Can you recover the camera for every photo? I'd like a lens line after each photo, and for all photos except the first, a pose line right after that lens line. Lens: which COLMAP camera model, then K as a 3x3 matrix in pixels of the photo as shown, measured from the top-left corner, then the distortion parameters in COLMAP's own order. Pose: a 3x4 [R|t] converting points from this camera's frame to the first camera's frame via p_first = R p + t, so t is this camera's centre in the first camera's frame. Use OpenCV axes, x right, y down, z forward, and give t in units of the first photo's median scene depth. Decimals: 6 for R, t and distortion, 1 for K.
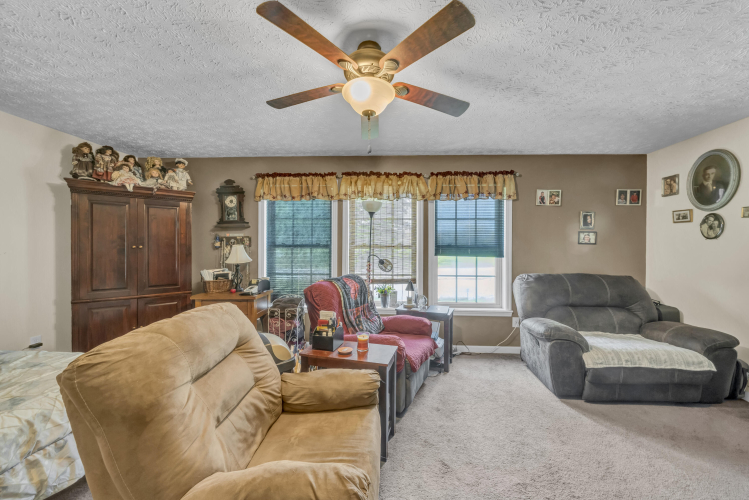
lens RADIAL K [[271.7, 0, 374.5], [0, 271.7, 250.0], [0, 0, 1]] dist [-0.002882, -0.000238]
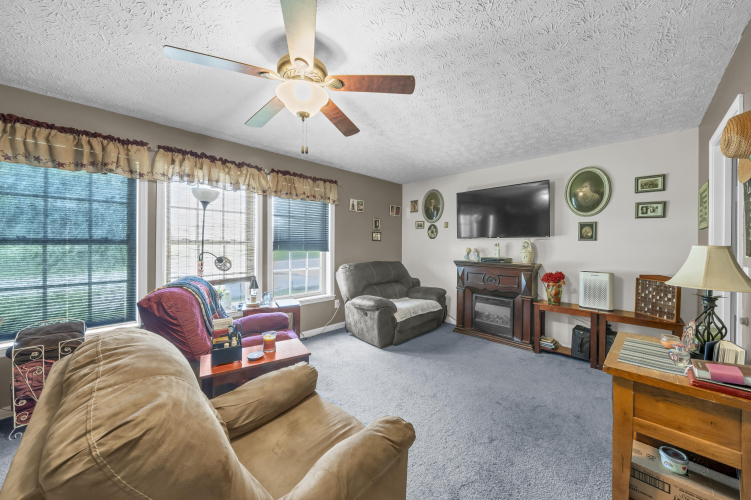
lens RADIAL K [[267.5, 0, 374.2], [0, 267.5, 245.7], [0, 0, 1]] dist [-0.001356, -0.000125]
pose [[0.682523, -0.008250, 0.730818, -0.260711], [0.006495, 0.999965, 0.005223, -0.002857], [-0.730836, 0.001182, 0.682553, 0.046374]]
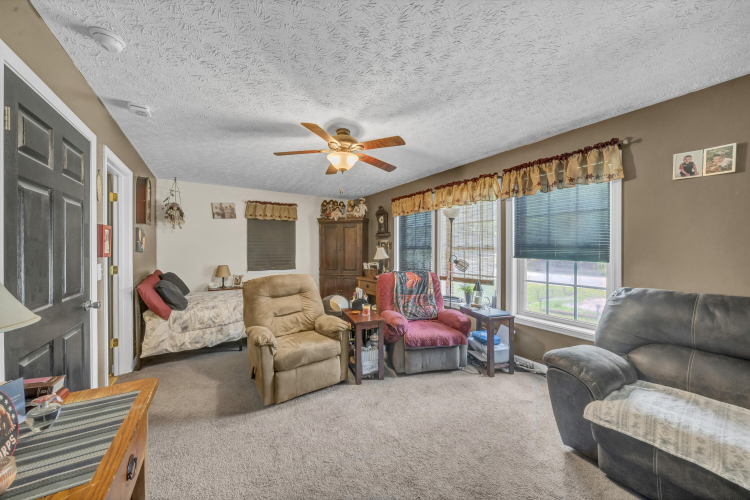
lens RADIAL K [[262.6, 0, 374.7], [0, 262.6, 253.8], [0, 0, 1]] dist [-0.001557, -0.000059]
pose [[0.574866, 0.014007, -0.818128, 0.705112], [-0.006096, 0.999899, 0.012835, -0.001596], [0.818225, -0.002392, 0.574893, 0.105043]]
